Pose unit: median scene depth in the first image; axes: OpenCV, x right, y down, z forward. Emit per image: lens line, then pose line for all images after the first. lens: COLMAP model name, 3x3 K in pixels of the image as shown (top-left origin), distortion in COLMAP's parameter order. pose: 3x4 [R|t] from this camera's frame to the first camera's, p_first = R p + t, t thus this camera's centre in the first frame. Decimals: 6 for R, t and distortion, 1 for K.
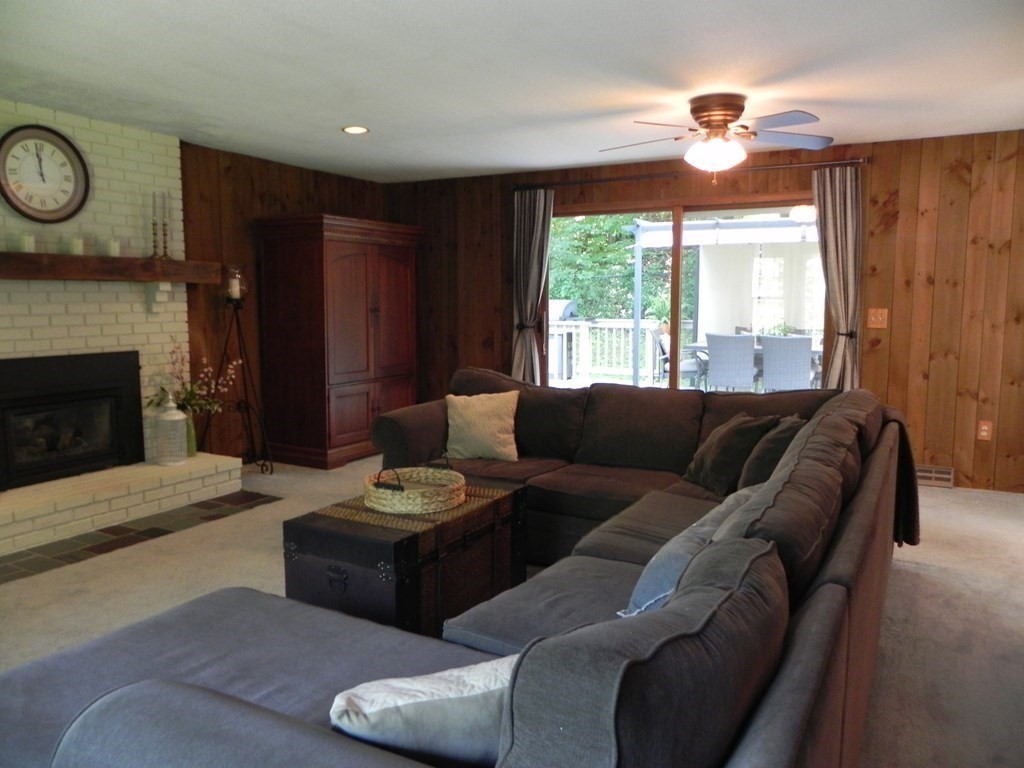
lens RADIAL K [[780.5, 0, 512.0], [0, 780.5, 384.0], [0, 0, 1]] dist [-0.000281, 0.000069]
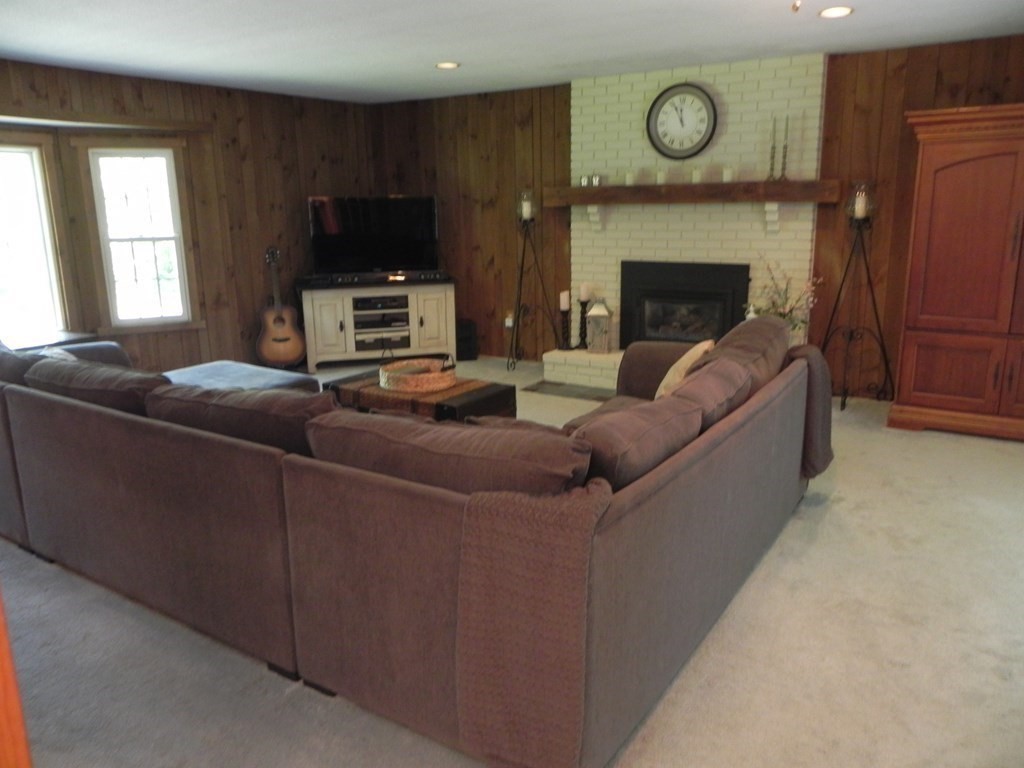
lens RADIAL K [[768.3, 0, 512.0], [0, 768.3, 384.0], [0, 0, 1]] dist [0.051827, 0.002029]
pose [[-0.071051, 0.211719, -0.974745, 0.733233], [-0.112240, 0.969311, 0.218720, -0.087134], [0.991138, 0.124946, -0.045107, 0.775579]]
